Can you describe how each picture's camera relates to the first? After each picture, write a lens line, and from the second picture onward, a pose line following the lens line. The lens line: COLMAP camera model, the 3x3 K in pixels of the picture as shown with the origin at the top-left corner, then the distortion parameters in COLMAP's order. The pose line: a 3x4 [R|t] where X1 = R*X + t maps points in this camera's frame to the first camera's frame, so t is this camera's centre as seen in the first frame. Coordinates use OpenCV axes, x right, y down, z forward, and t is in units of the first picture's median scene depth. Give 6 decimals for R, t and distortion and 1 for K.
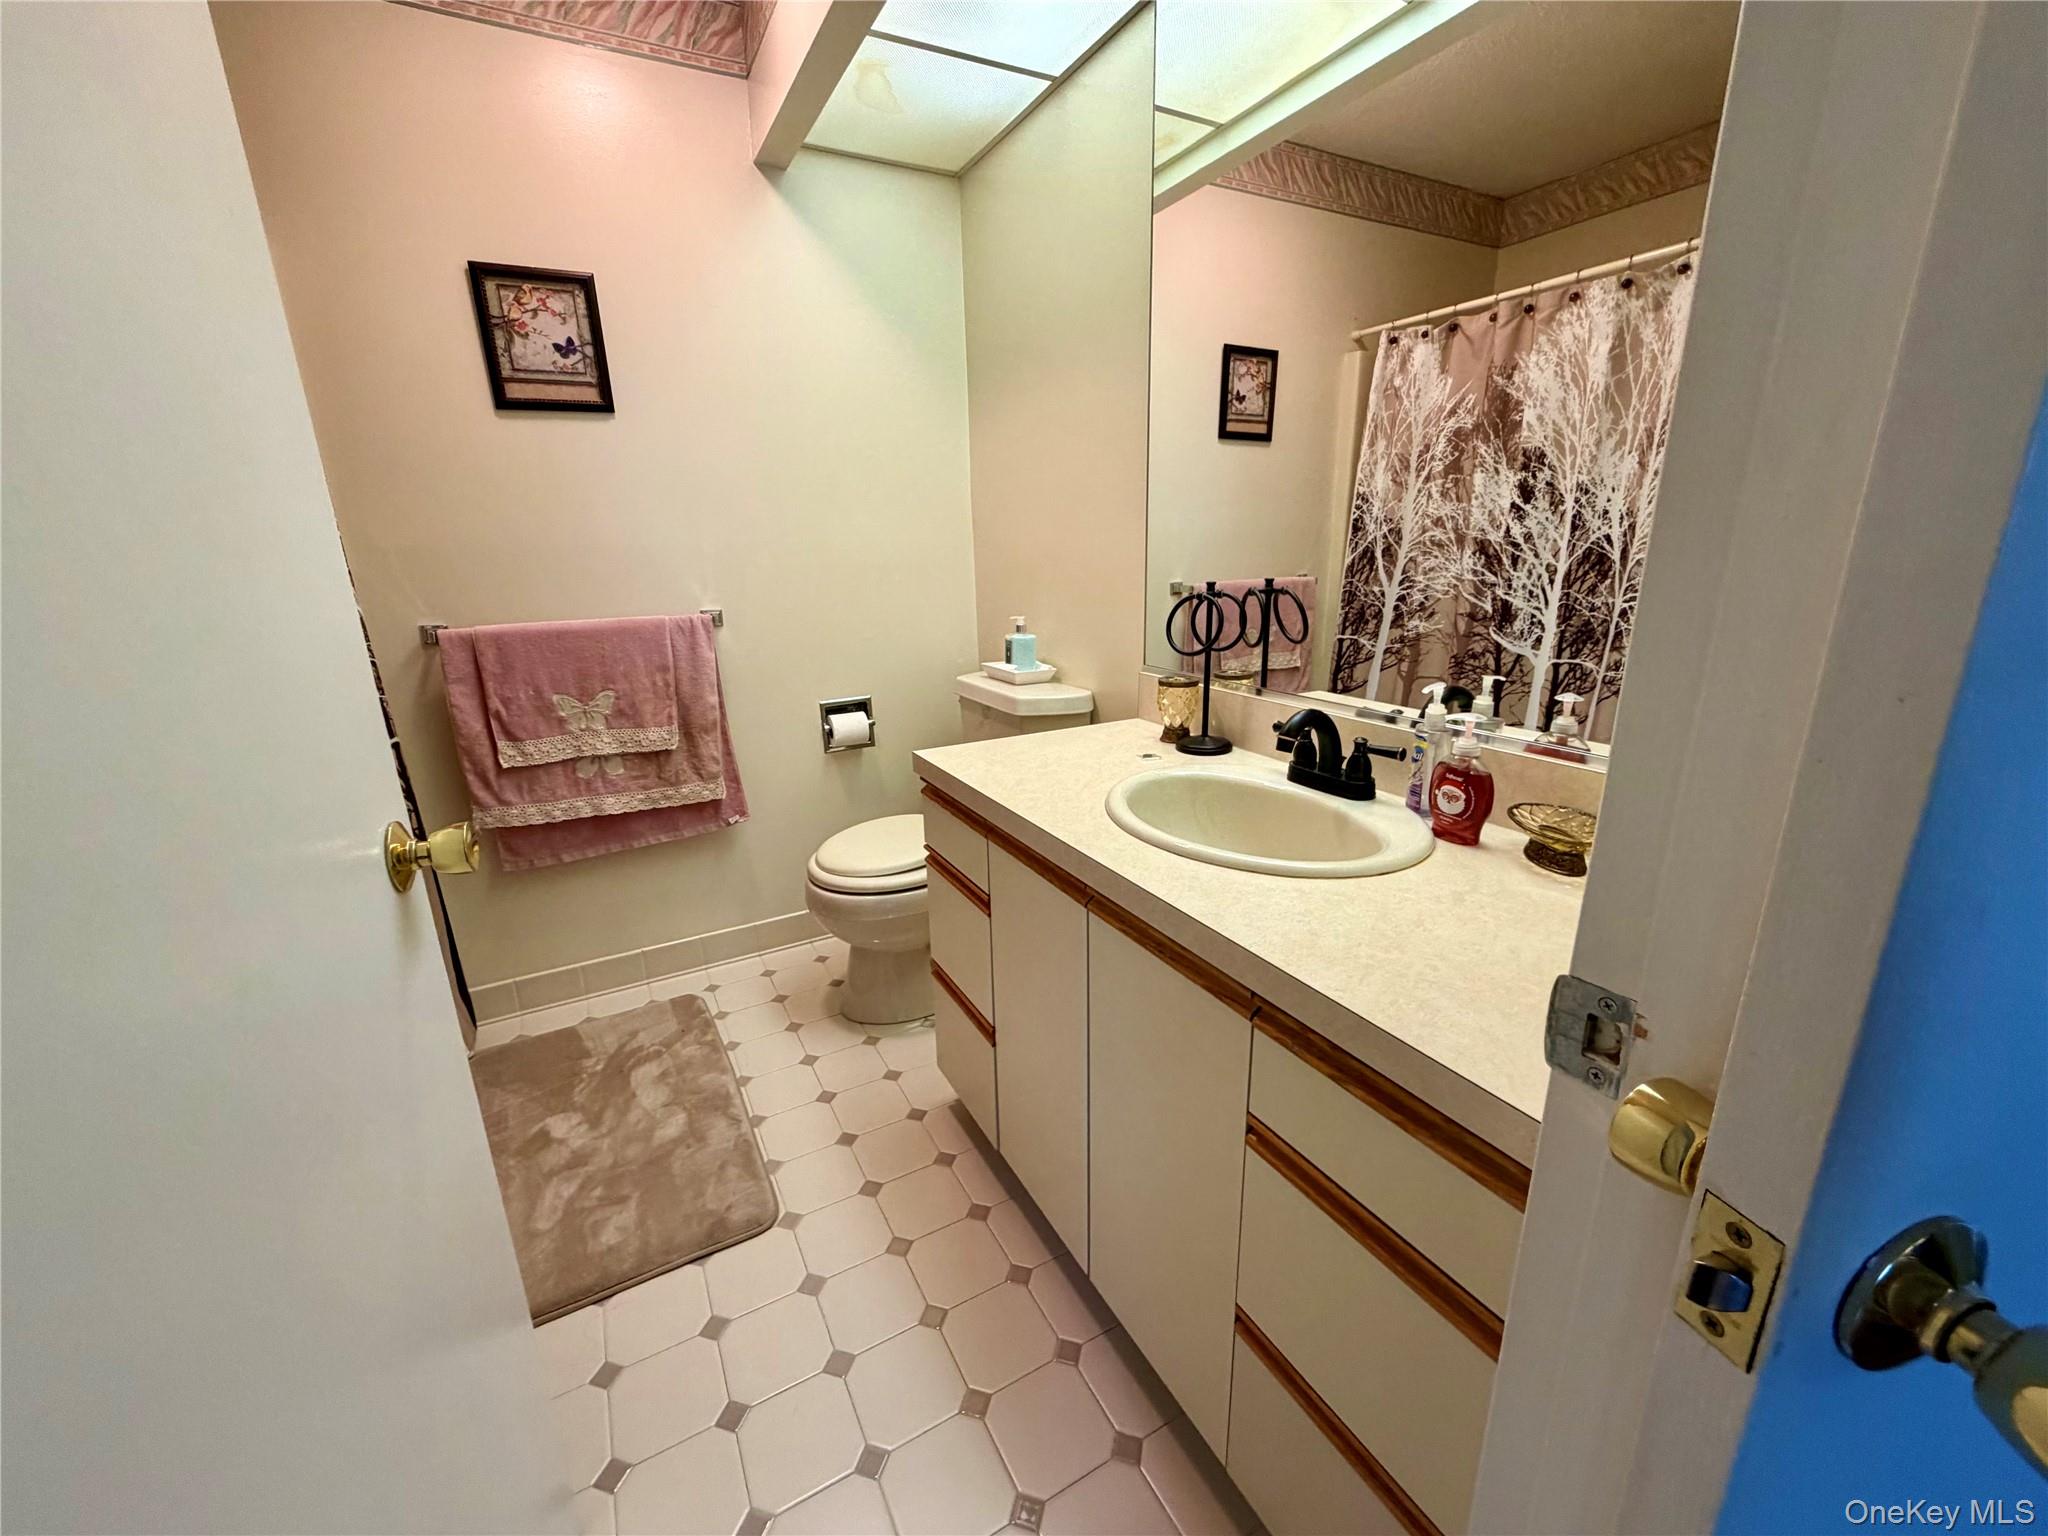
lens RADIAL K [[812.4, 0, 1021.3], [0, 812.4, 769.8], [0, 0, 1]] dist [0.001558, -0.000208]
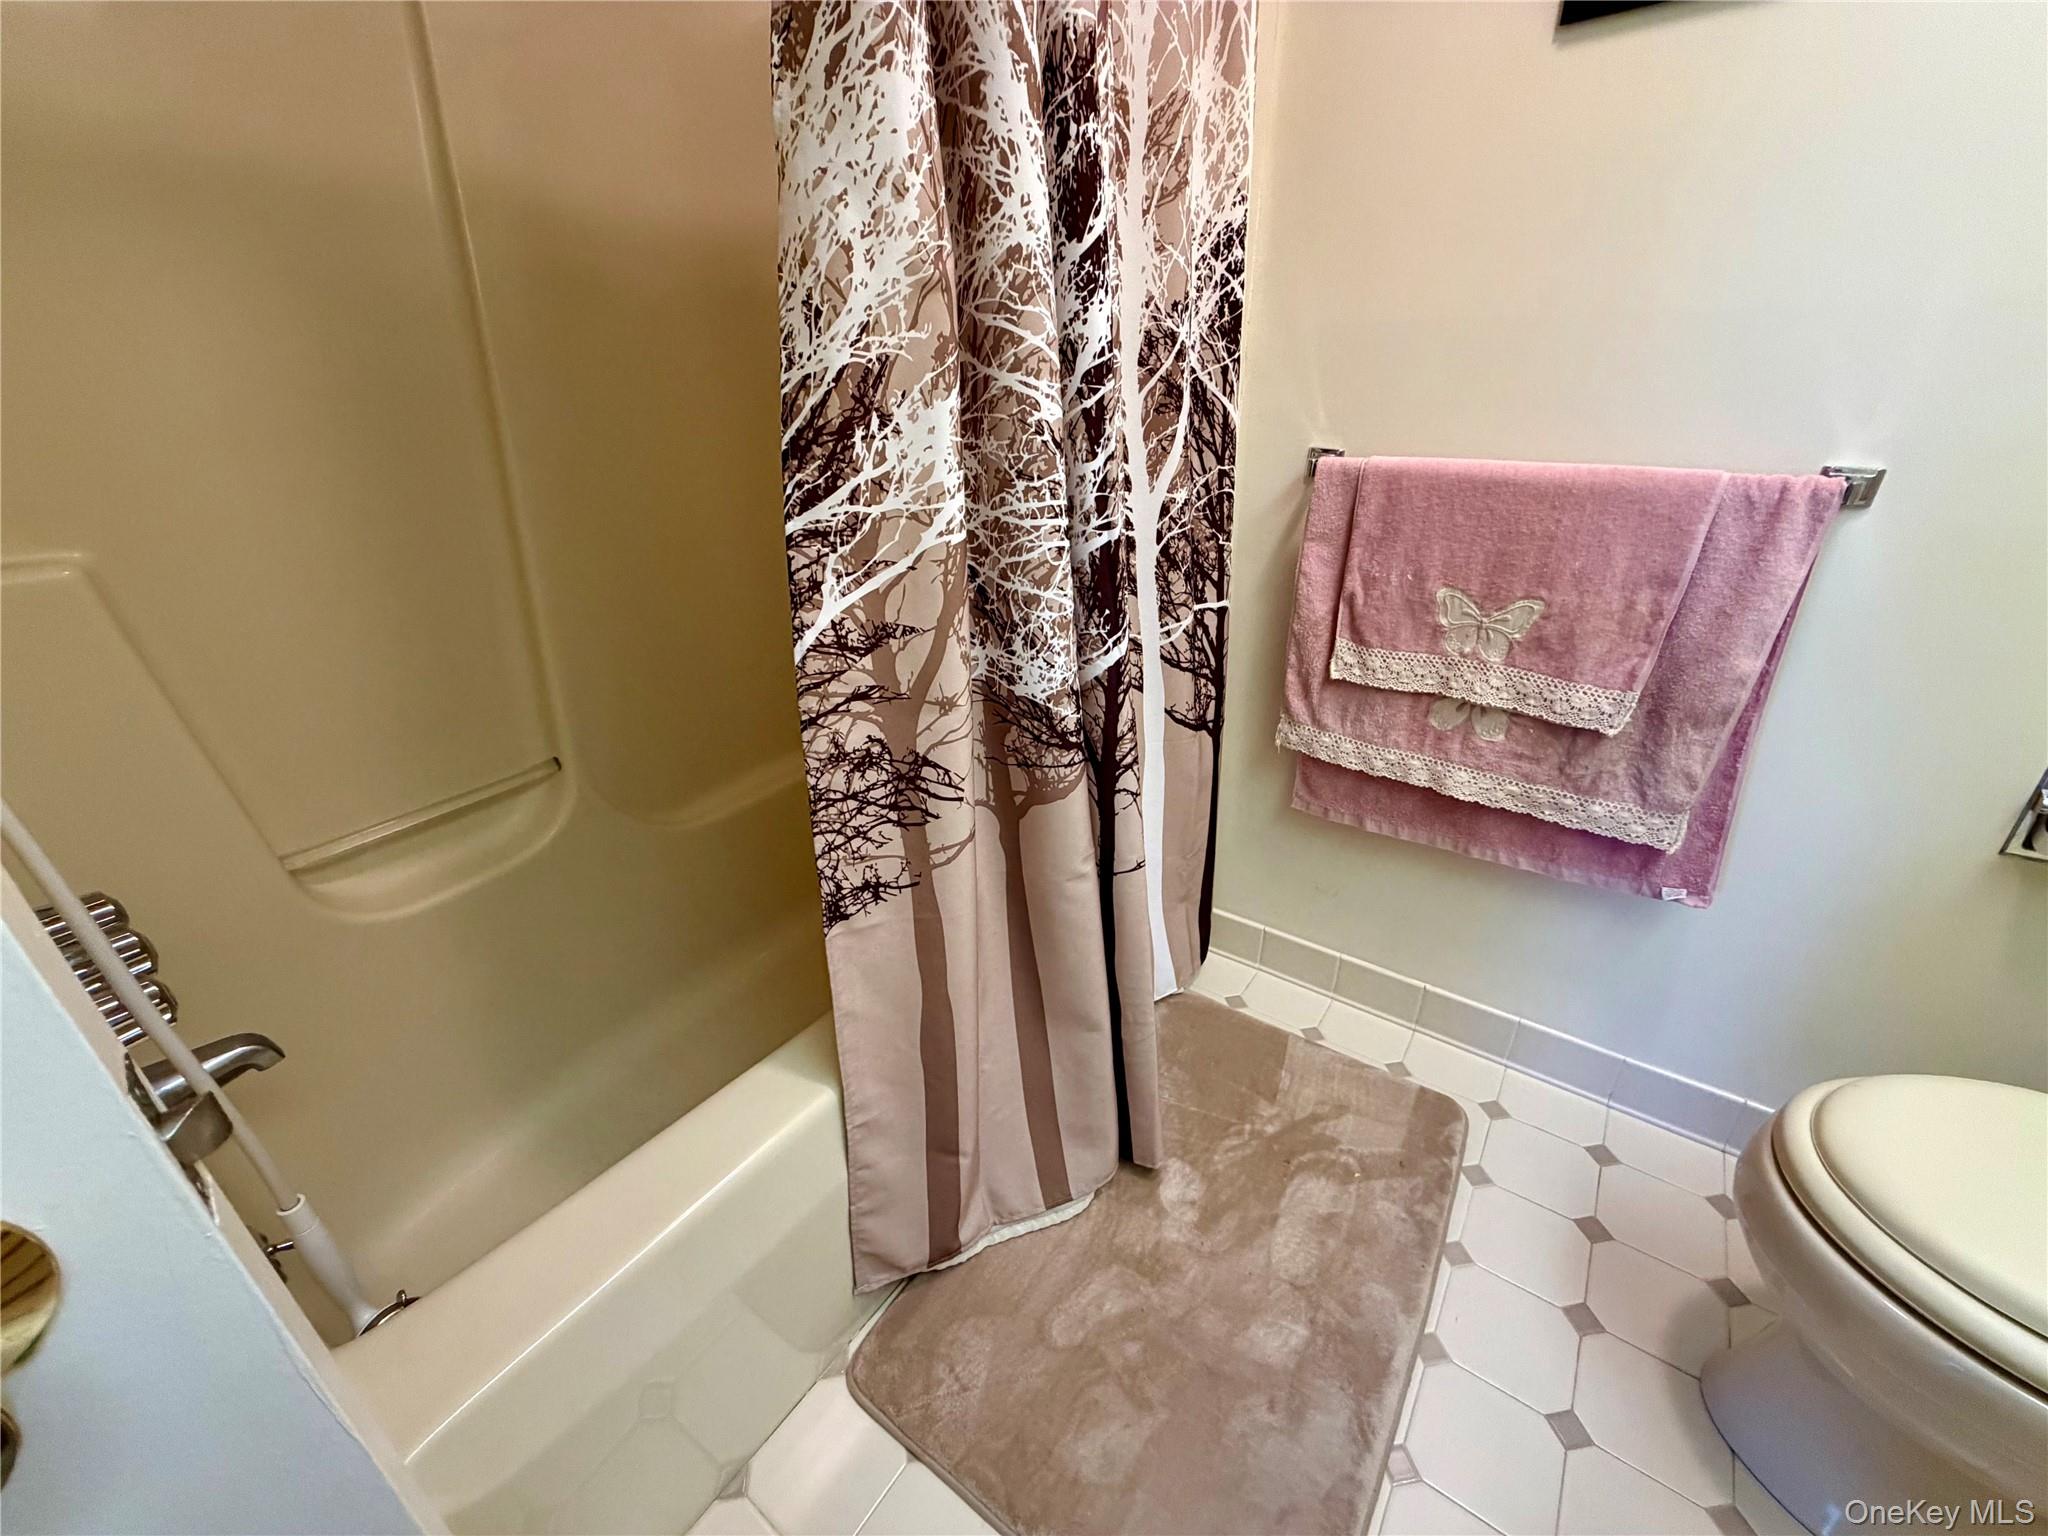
lens RADIAL K [[812.4, 0, 1028.5], [0, 812.4, 766.4], [0, 0, 1]] dist [0.001558, -0.000208]
pose [[0.425000, 0.410708, -0.806656, -0.160618], [-0.241168, 0.910308, 0.336419, -0.095873], [0.872475, 0.051561, 0.485930, 0.431851]]
